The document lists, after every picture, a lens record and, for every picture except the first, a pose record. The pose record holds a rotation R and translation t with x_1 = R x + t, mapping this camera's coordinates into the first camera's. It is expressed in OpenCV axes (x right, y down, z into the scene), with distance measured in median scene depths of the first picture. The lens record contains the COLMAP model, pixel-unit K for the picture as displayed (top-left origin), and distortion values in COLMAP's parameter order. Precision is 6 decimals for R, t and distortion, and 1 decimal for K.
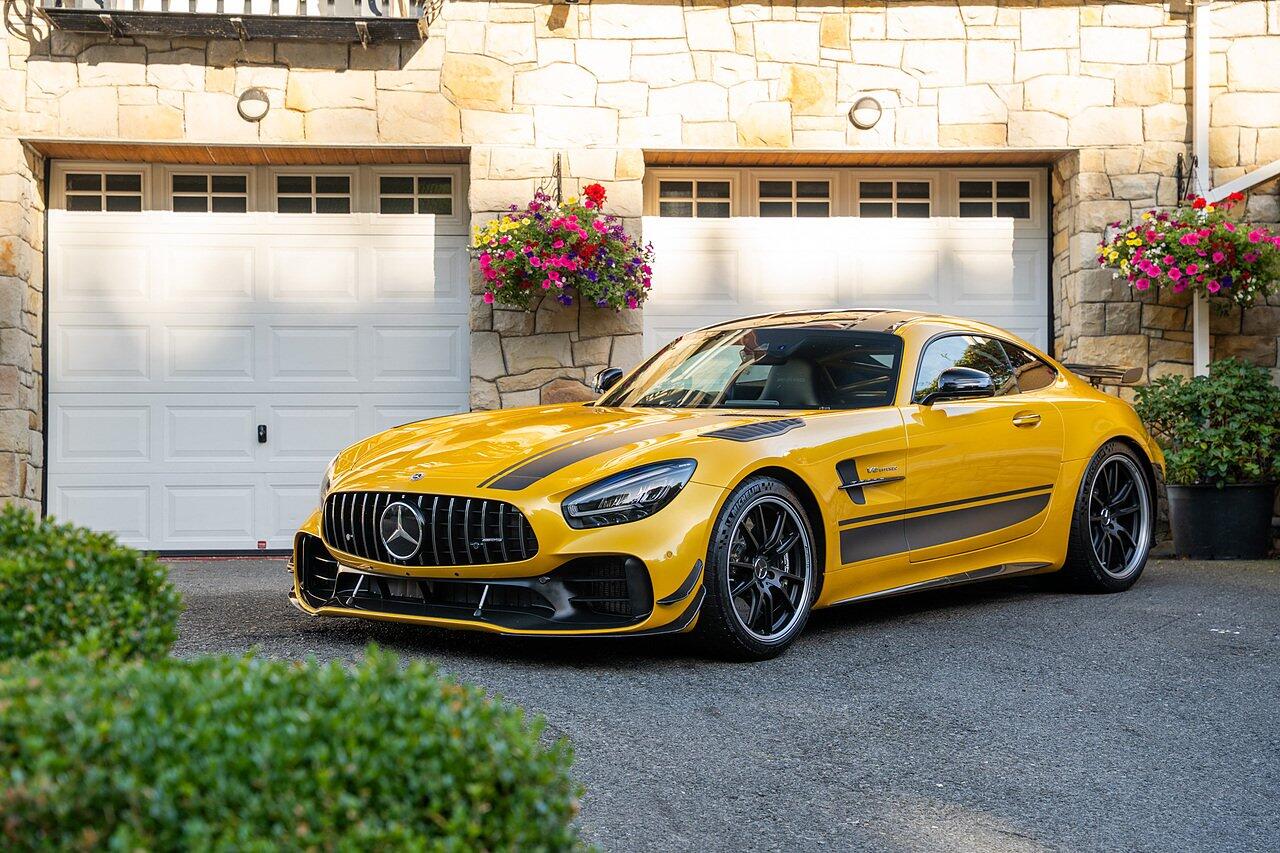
lens RADIAL K [[2311.0, 0, 643.4], [0, 2311.0, 429.4], [0, 0, 1]] dist [0.254477, 0.276015]
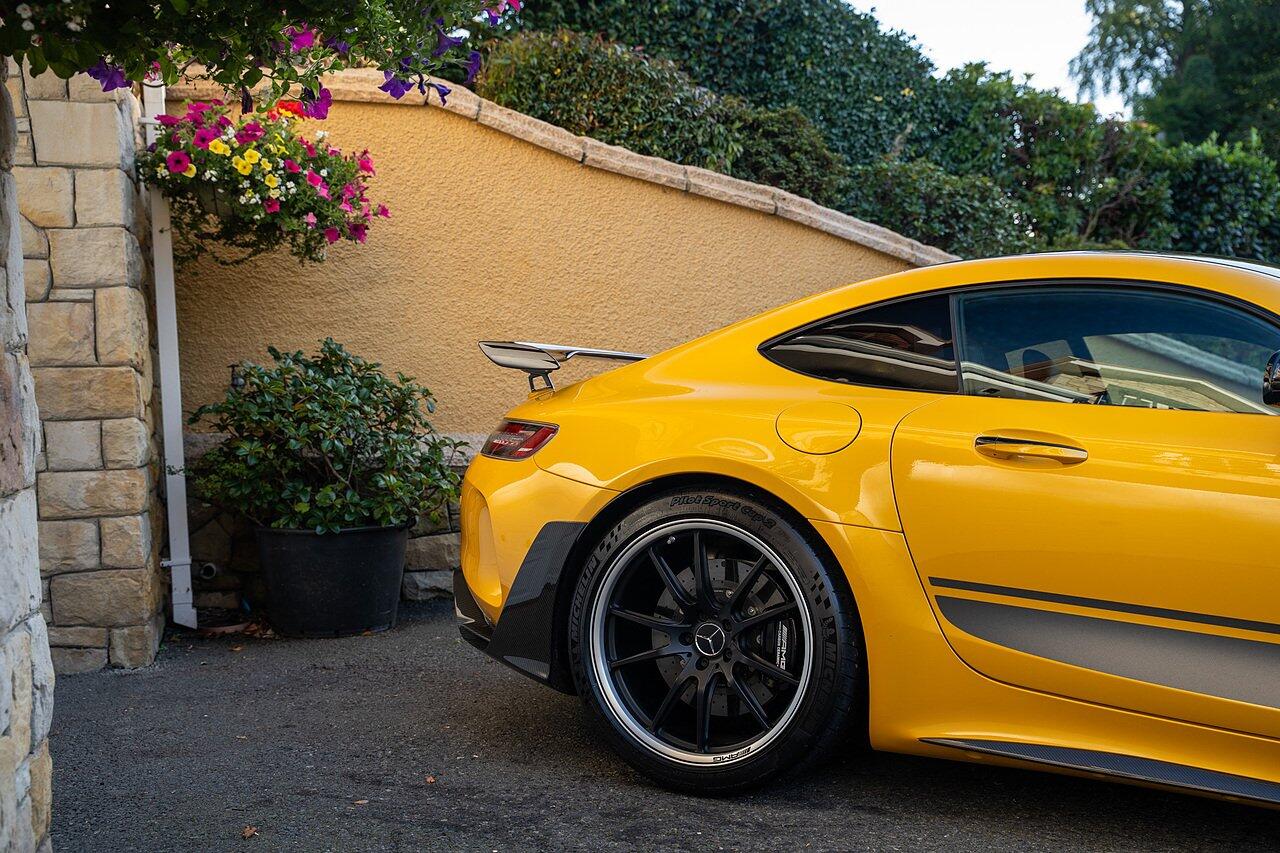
lens RADIAL K [[1565.3, 0, 644.8], [0, 1565.3, 426.4], [0, 0, 1]] dist [0.010447, 0.327811]
pose [[-0.192990, -0.015224, 0.981083, -0.220652], [-0.010553, 0.999854, 0.013440, -0.011745], [-0.981144, -0.007760, -0.193122, 0.957693]]
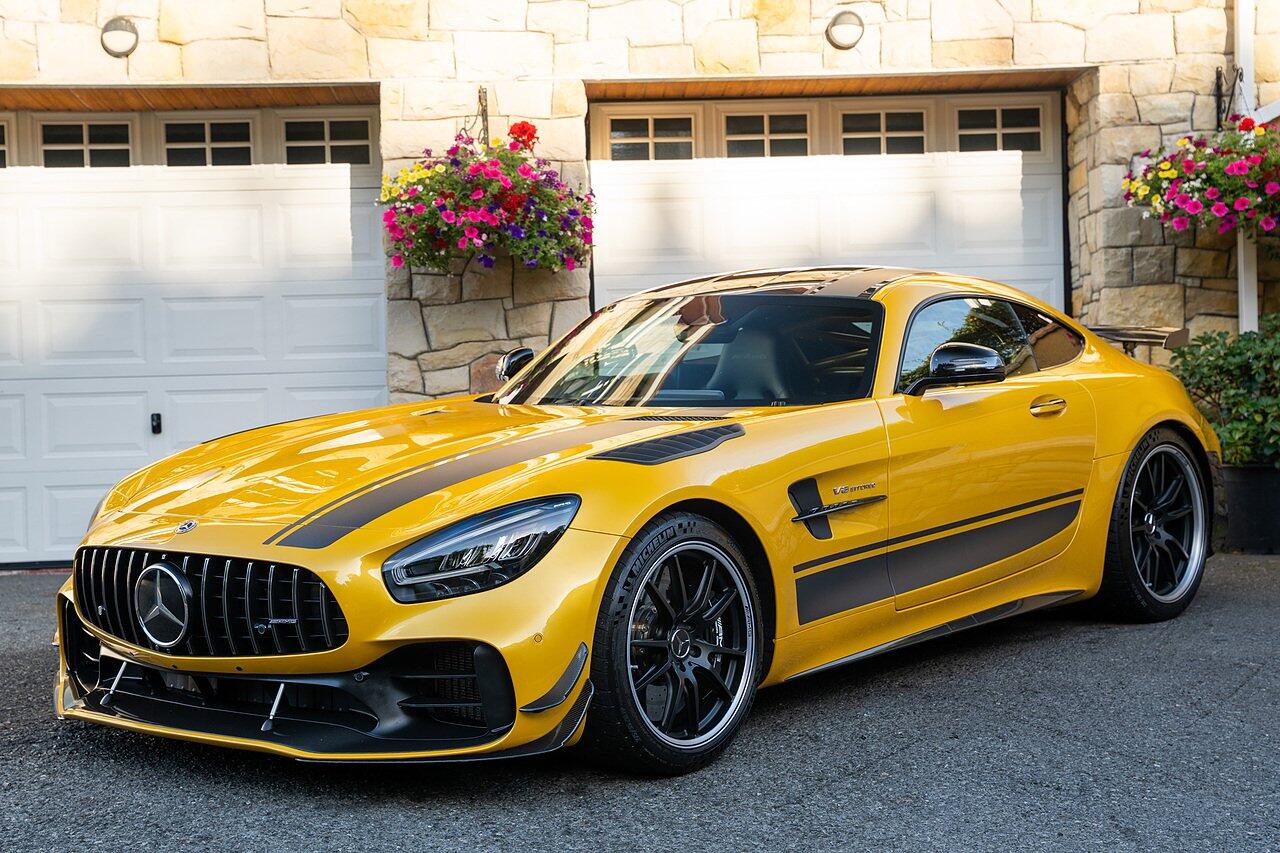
lens RADIAL K [[2062.0, 0, 646.0], [0, 2062.0, 430.5], [0, 0, 1]] dist [0.172412, 0.342799]
pose [[0.999511, -0.023834, -0.020248, 0.035105], [0.024468, 0.999200, 0.031645, -0.016138], [0.019478, -0.032125, 0.999294, 0.239228]]
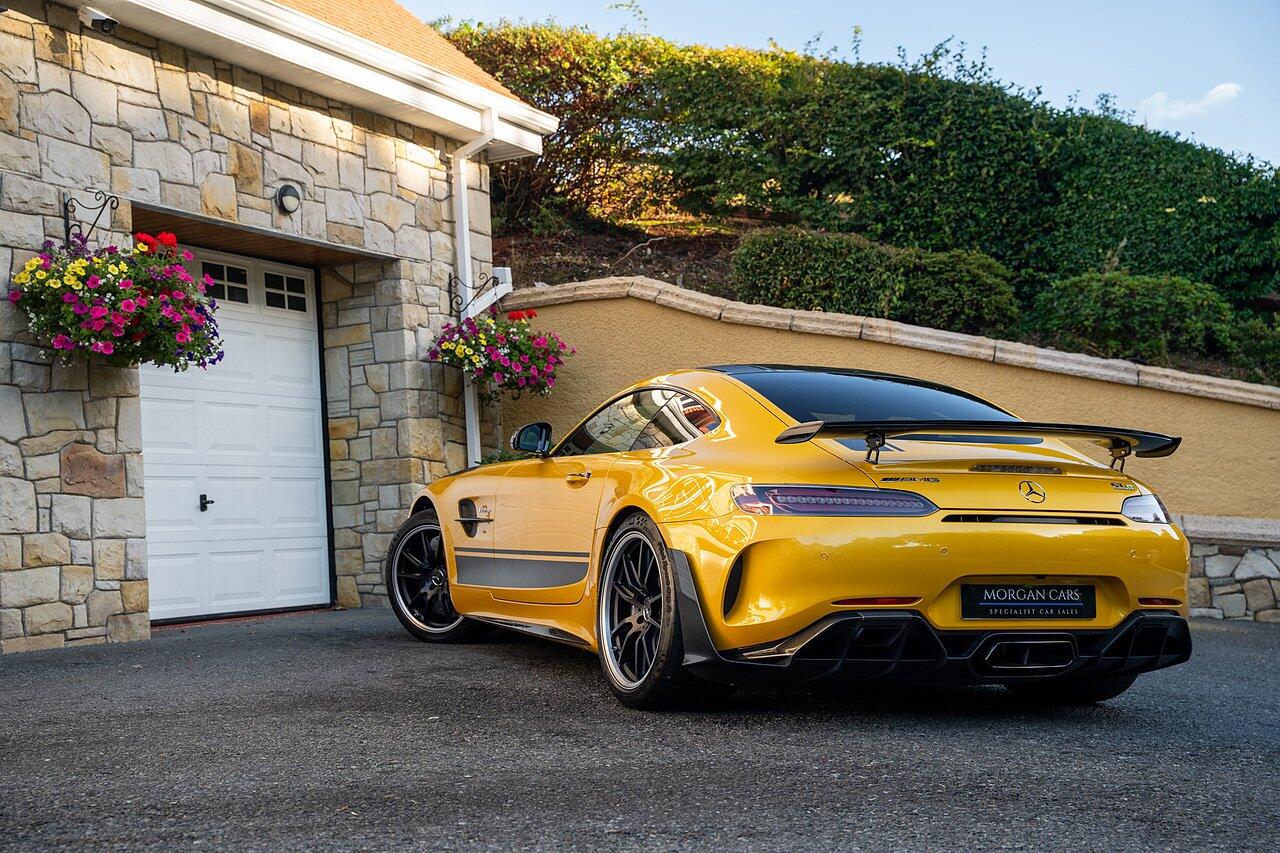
lens RADIAL K [[1720.9, 0, 637.7], [0, 1720.9, 434.6], [0, 0, 1]] dist [0.041706, 0.402360]
pose [[0.496699, 0.029529, 0.867420, -0.508888], [0.010654, 0.999138, -0.040113, 0.004374], [-0.867858, 0.029165, 0.495956, 0.476717]]
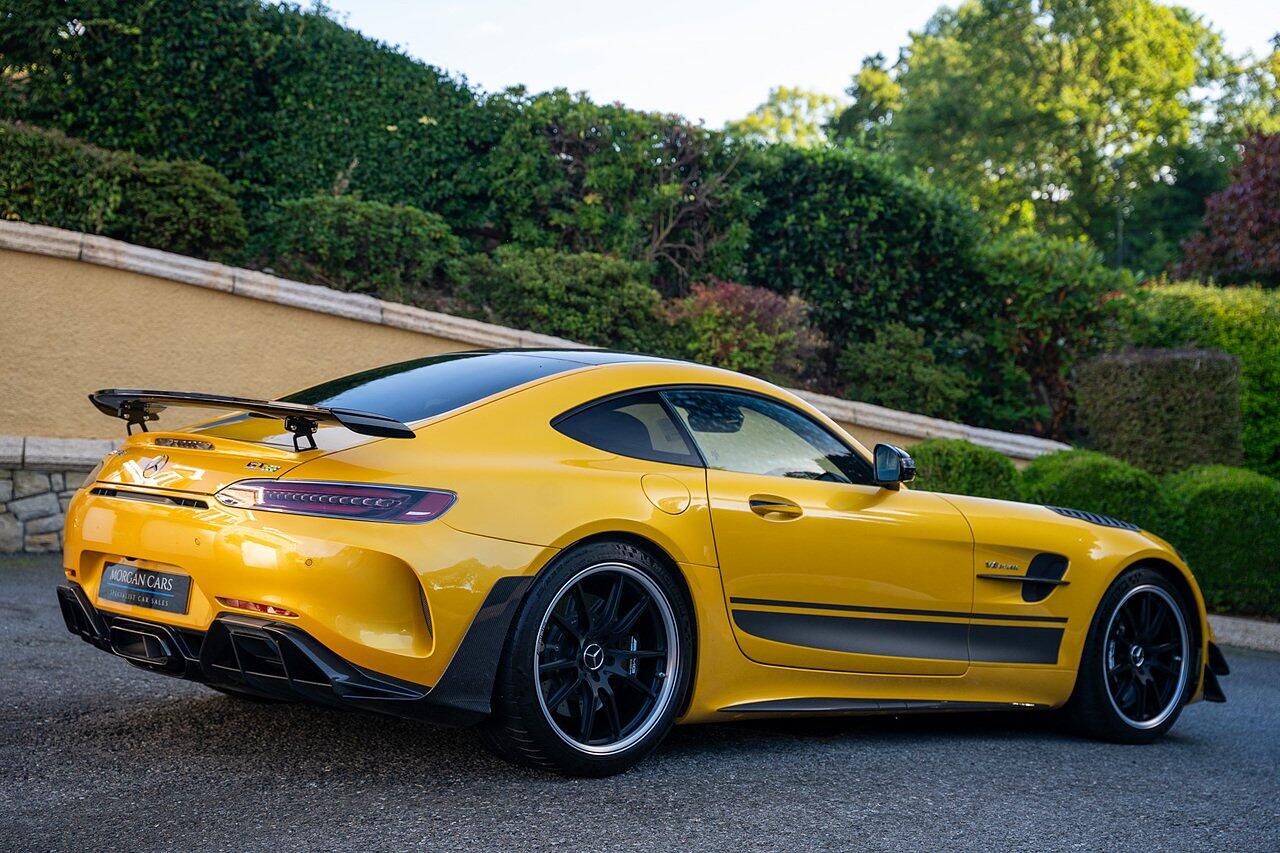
lens RADIAL K [[2054.6, 0, 635.9], [0, 2054.6, 429.6], [0, 0, 1]] dist [0.141846, 0.575432]
pose [[0.027142, -0.023315, 0.999360, -0.610166], [0.001200, 0.999728, 0.023291, -0.024325], [-0.999631, 0.000567, 0.027162, 0.540370]]
